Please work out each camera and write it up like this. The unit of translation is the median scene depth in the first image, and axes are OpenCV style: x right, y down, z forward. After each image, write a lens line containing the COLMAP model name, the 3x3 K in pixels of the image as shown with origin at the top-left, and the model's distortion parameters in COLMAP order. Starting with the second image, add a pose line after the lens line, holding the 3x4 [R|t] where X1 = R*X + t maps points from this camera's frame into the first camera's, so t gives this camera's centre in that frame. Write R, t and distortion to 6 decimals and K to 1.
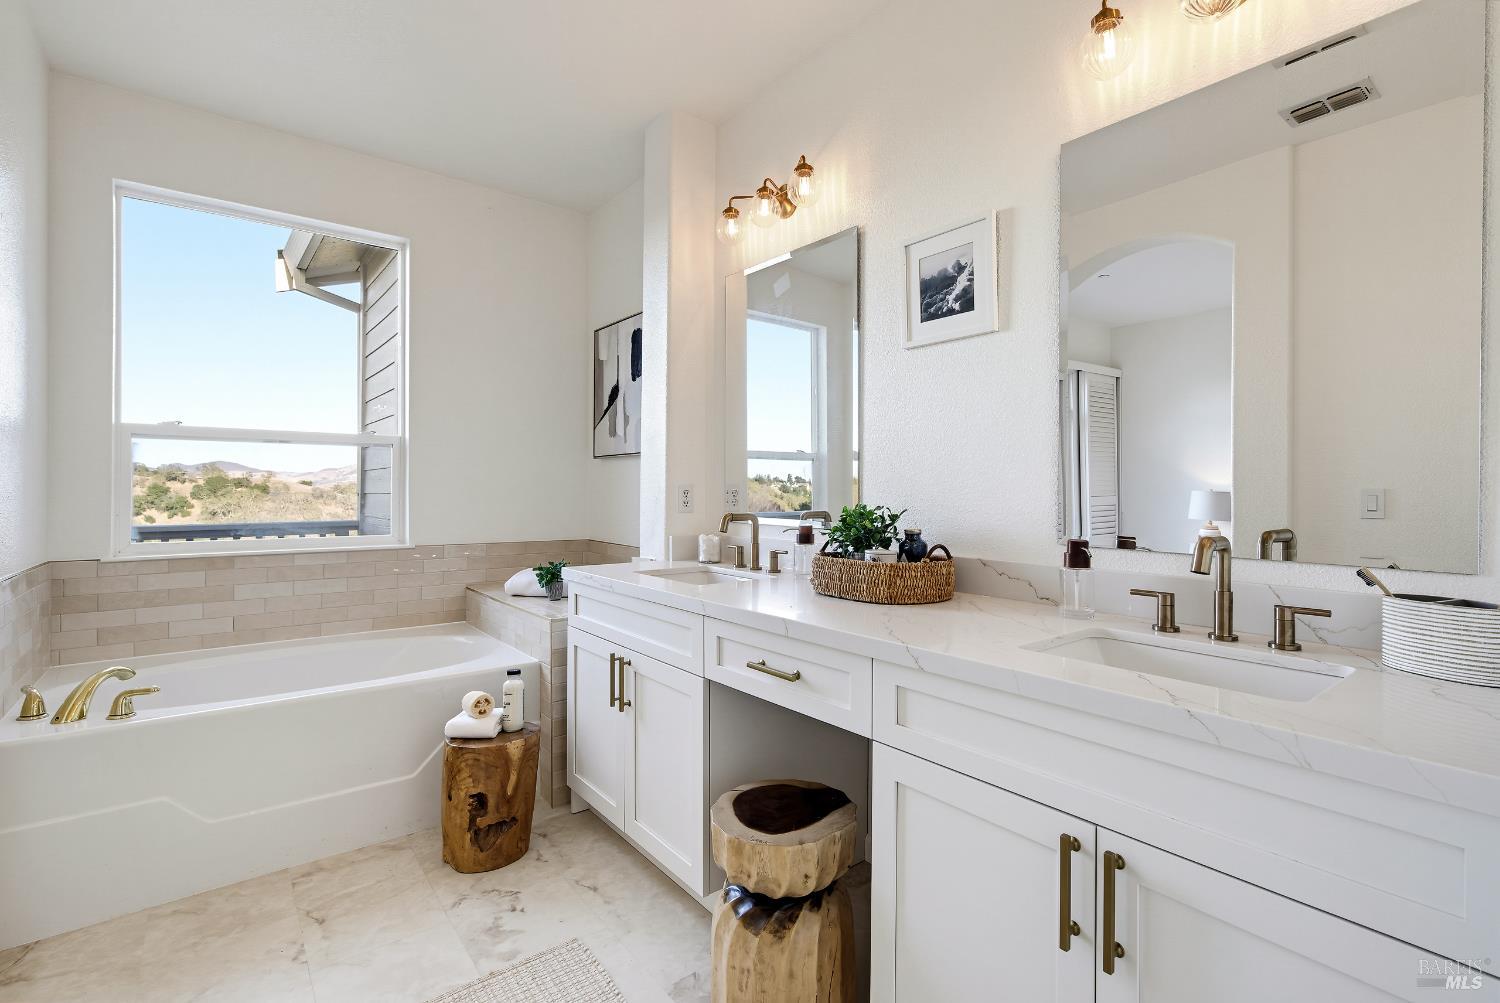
lens RADIAL K [[691.7, 0, 795.2], [0, 691.7, 492.7], [0, 0, 1]] dist [-0.013814, -0.000430]
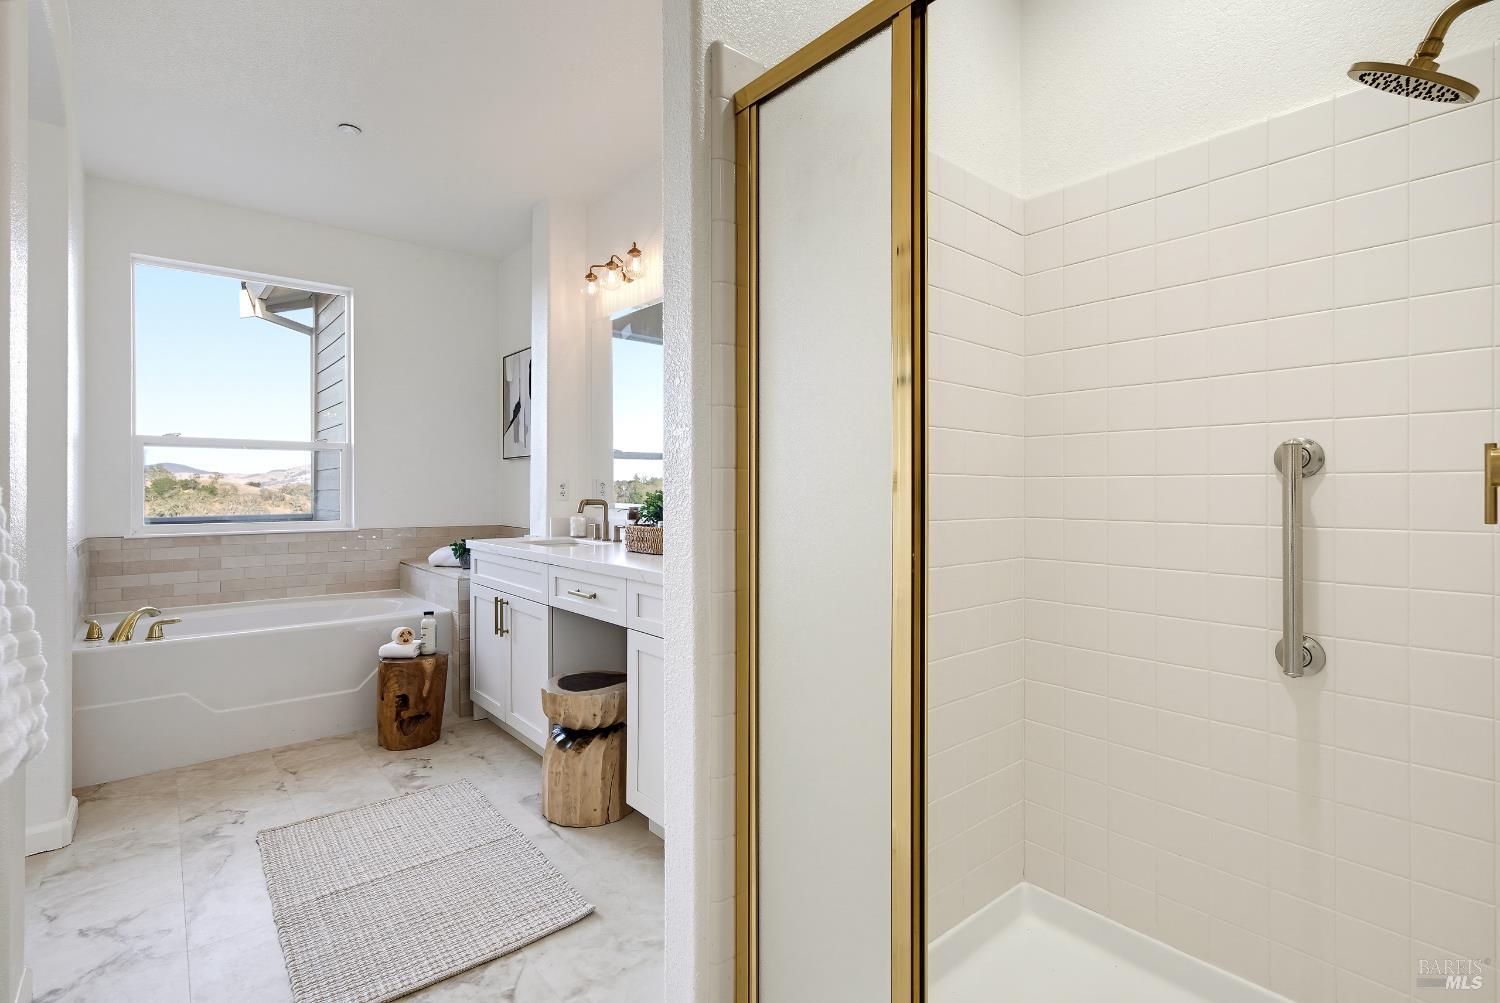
lens RADIAL K [[691.7, 0, 750.8], [0, 691.7, 493.8], [0, 0, 1]] dist [-0.013814, -0.000430]
pose [[0.999964, -0.004890, 0.006956, 0.245816], [0.004869, 0.999984, 0.003014, 0.017298], [-0.006971, -0.002980, 0.999971, -0.418272]]
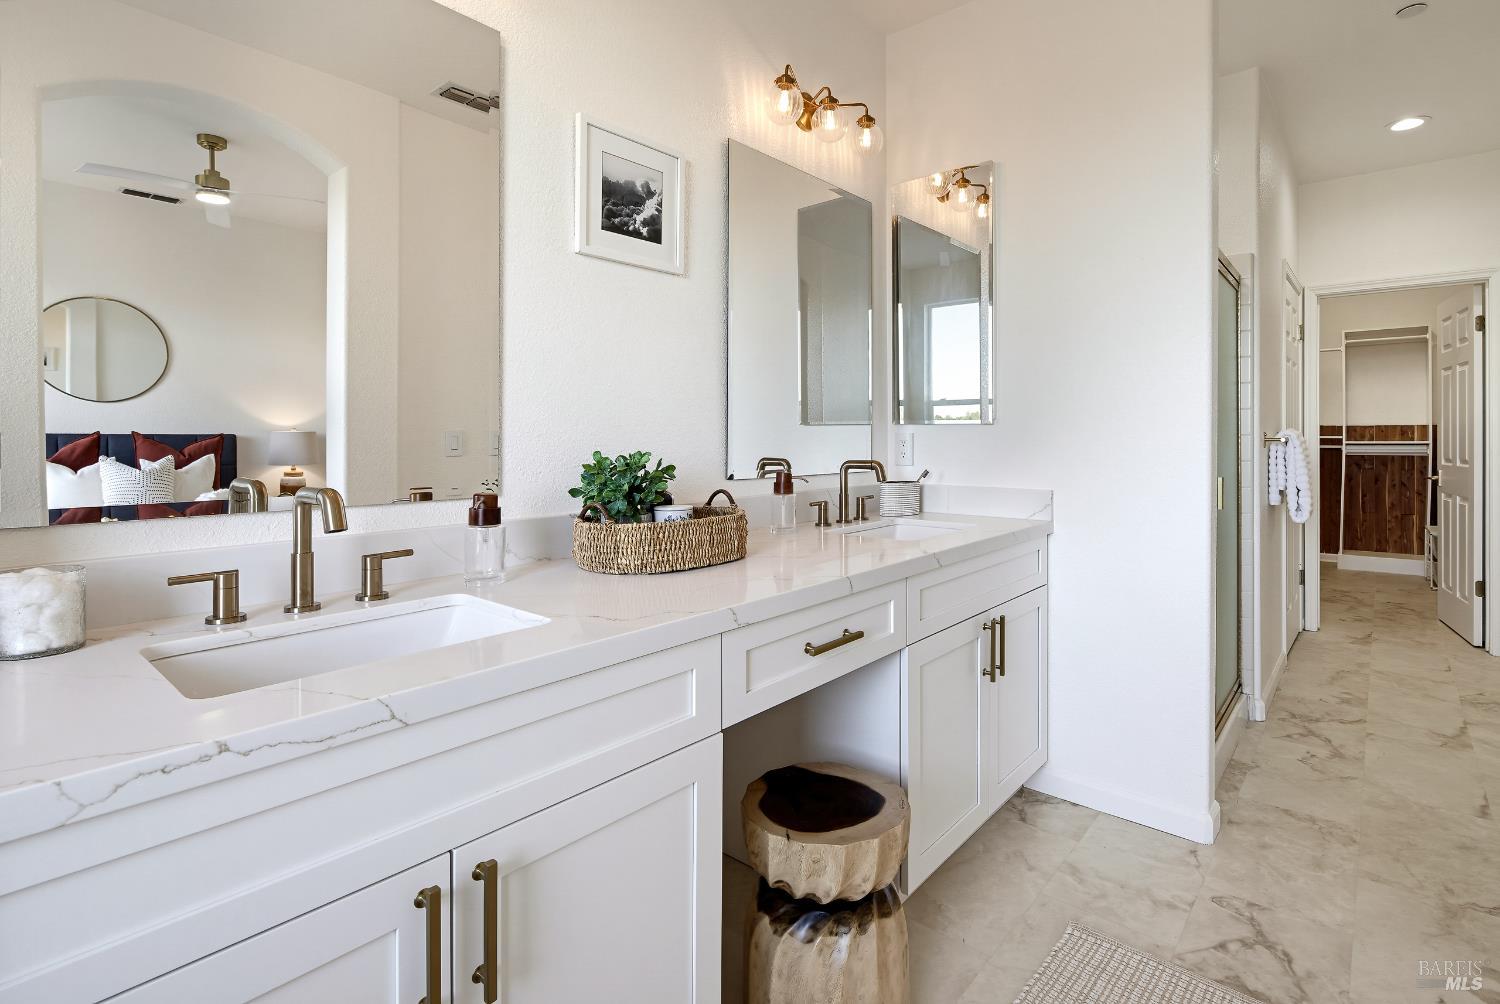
lens RADIAL K [[721.7, 0, 822.8], [0, 721.7, 440.2], [0, 0, 1]] dist [-0.005892, 0.003246]
pose [[-0.197518, -0.006871, 0.980275, -0.693568], [0.013074, 0.999868, 0.009642, -0.002234], [-0.980212, 0.014720, -0.197402, 0.900767]]
